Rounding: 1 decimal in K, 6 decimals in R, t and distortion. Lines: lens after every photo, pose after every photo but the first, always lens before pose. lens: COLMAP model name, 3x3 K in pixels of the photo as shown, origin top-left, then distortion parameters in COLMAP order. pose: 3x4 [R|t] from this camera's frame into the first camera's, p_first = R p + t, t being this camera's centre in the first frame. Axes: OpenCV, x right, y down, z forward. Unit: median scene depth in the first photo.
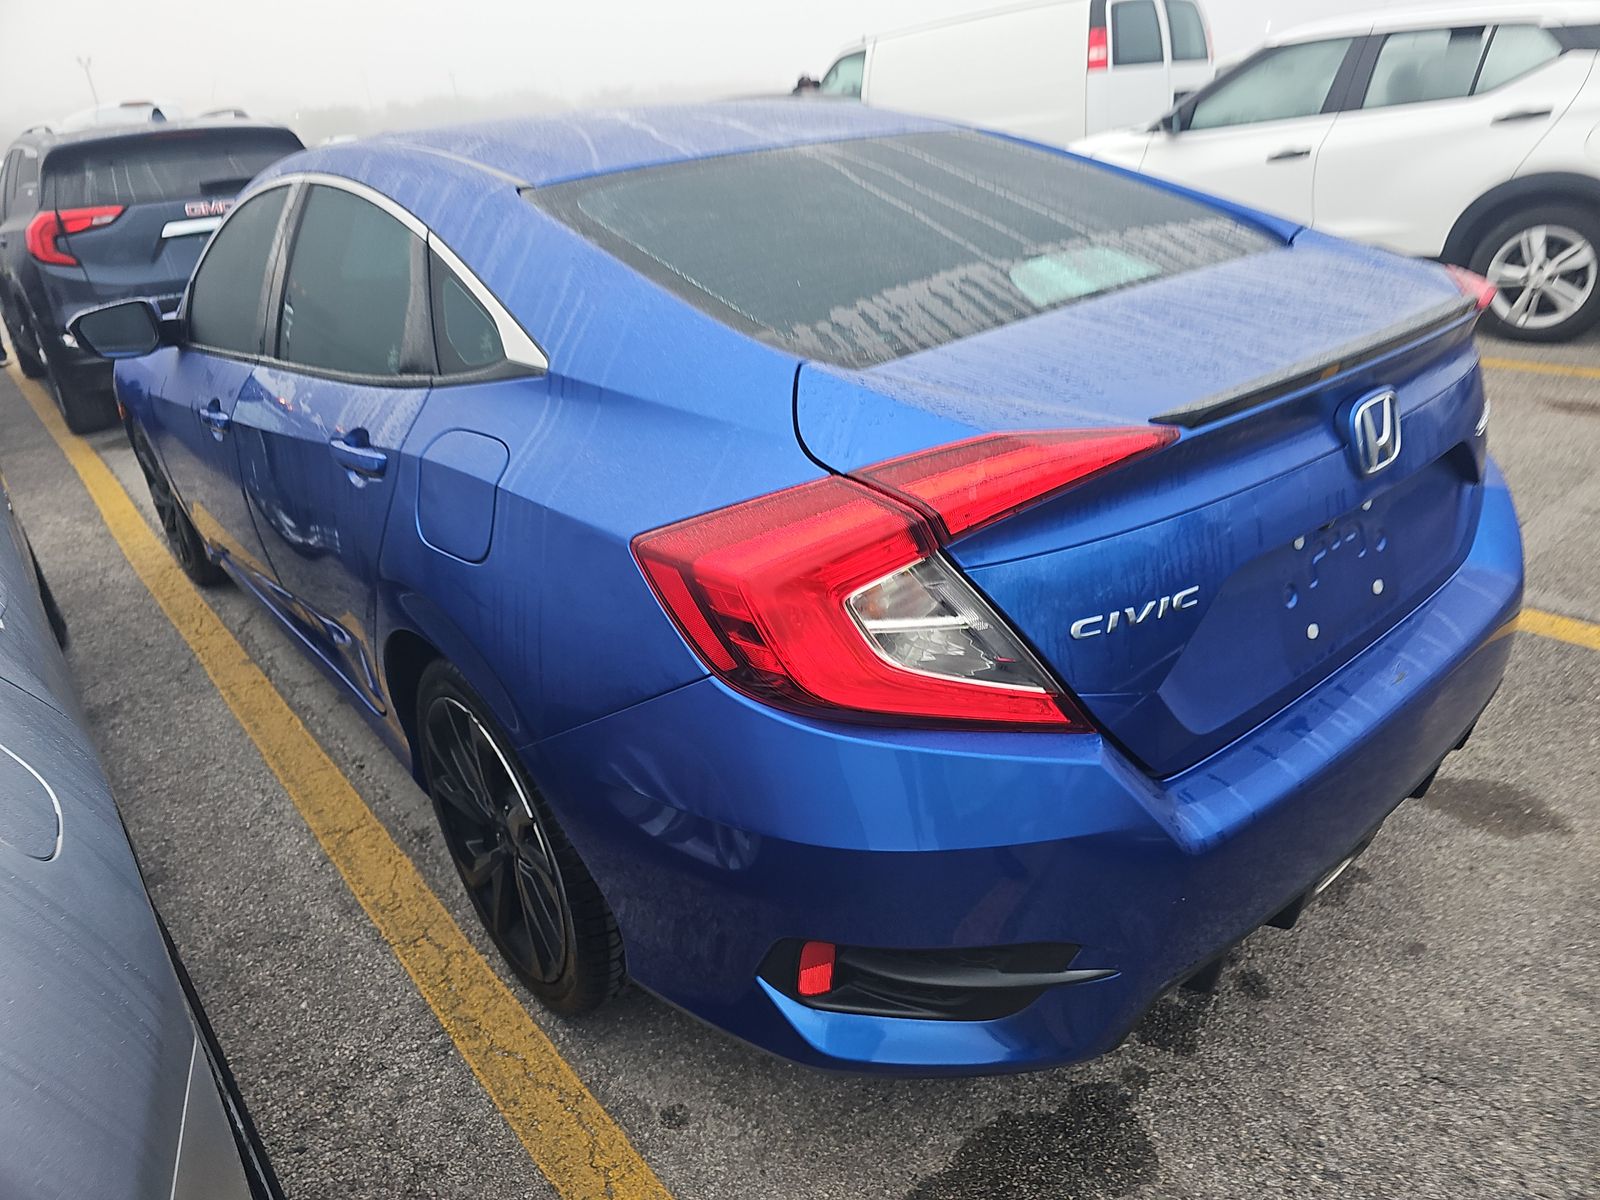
lens RADIAL K [[1083.5, 0, 807.6], [0, 1083.5, 598.6], [0, 0, 1]] dist [0.022298, -0.025527]
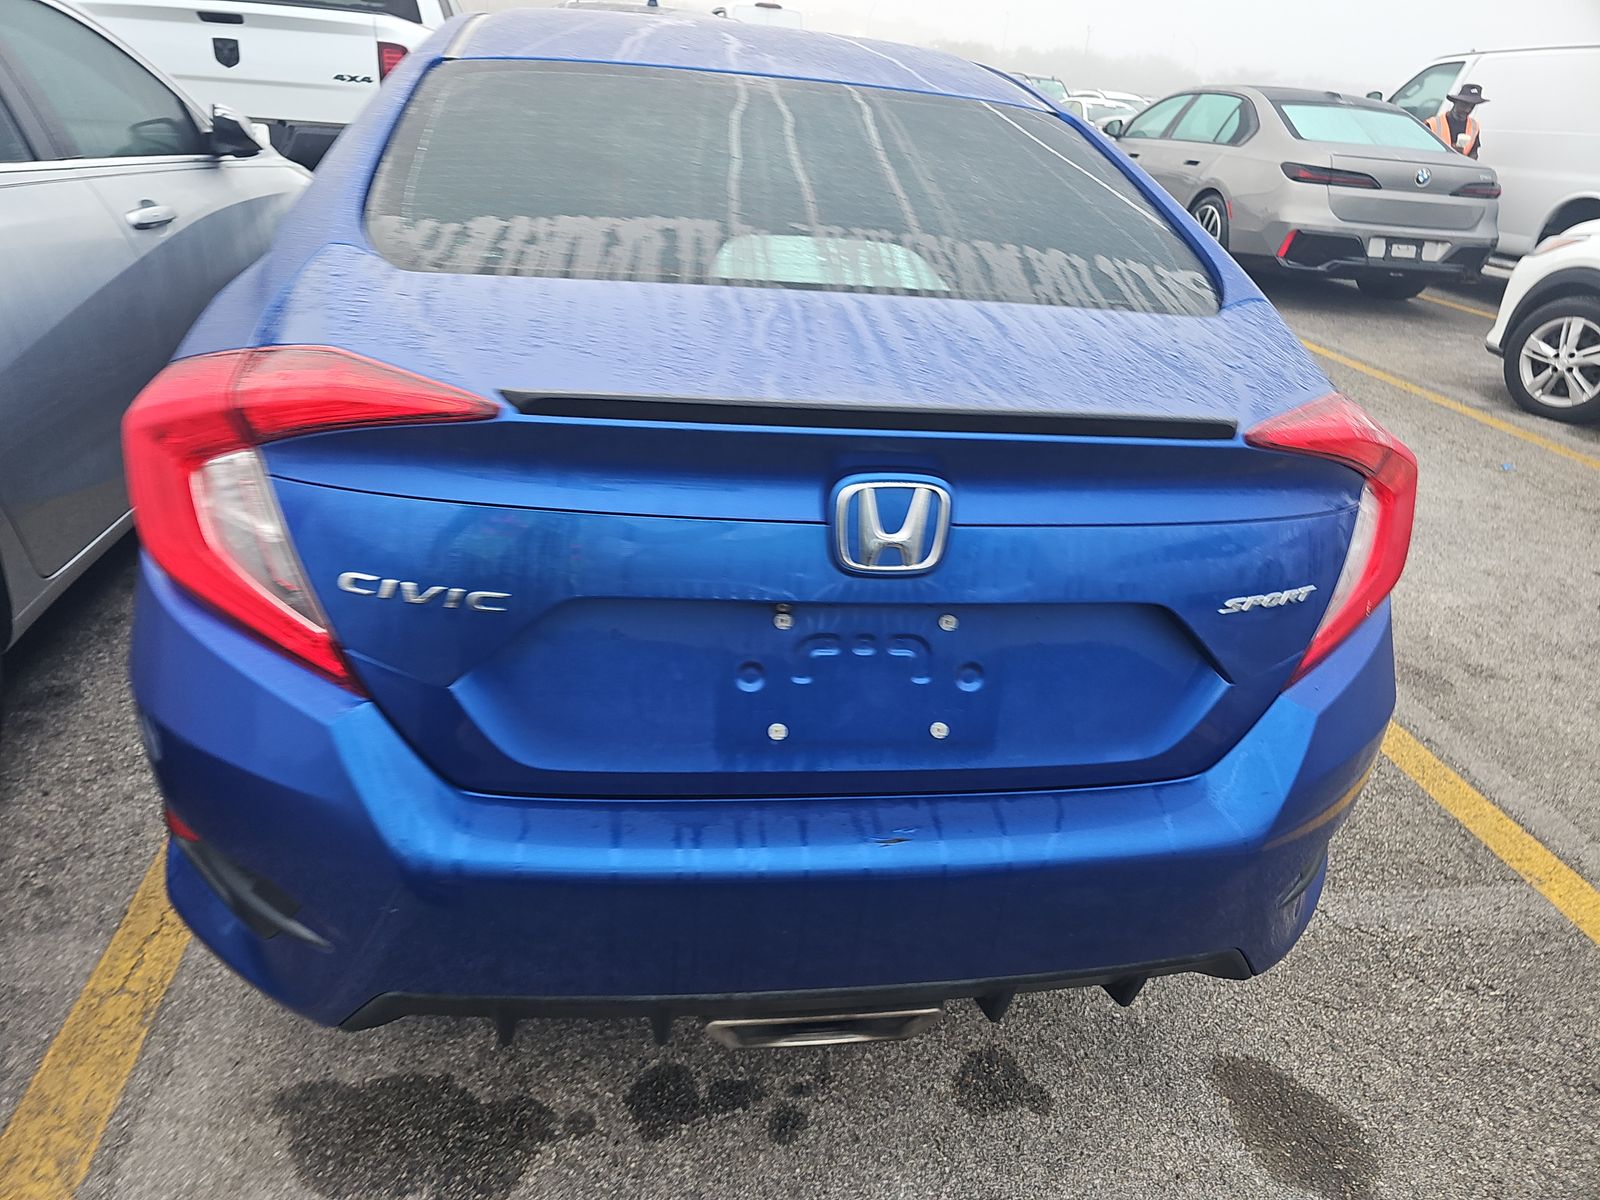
lens RADIAL K [[1083.5, 0, 789.7], [0, 1083.5, 606.3], [0, 0, 1]] dist [0.022298, -0.025527]
pose [[0.838197, 0.376983, -0.394093, 0.678964], [-0.362396, 0.925017, 0.114074, -0.139323], [0.407547, 0.047201, 0.911964, 0.226174]]
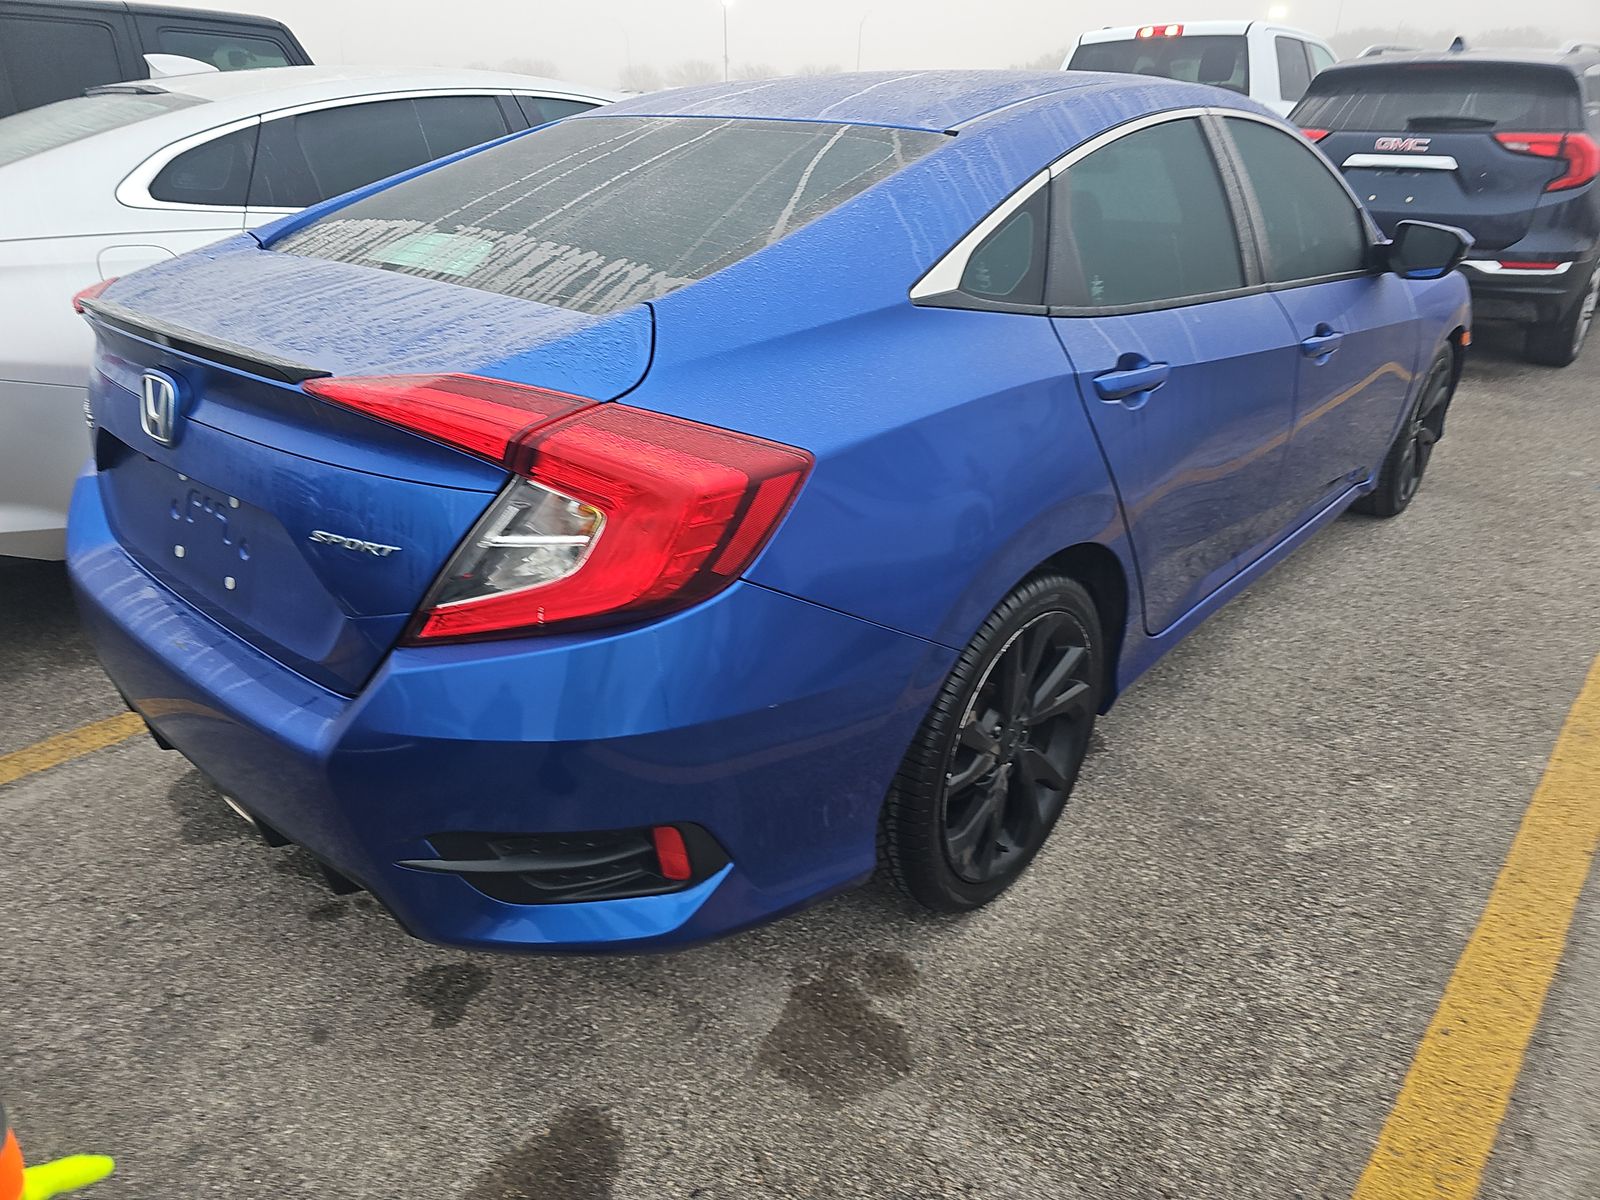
lens RADIAL K [[1083.5, 0, 806.2], [0, 1083.5, 592.1], [0, 0, 1]] dist [0.022298, -0.025527]
pose [[0.141756, 0.490017, -0.860110, 1.445099], [-0.429187, 0.813395, 0.392668, -0.626695], [0.892022, 0.313484, 0.325613, 1.109266]]
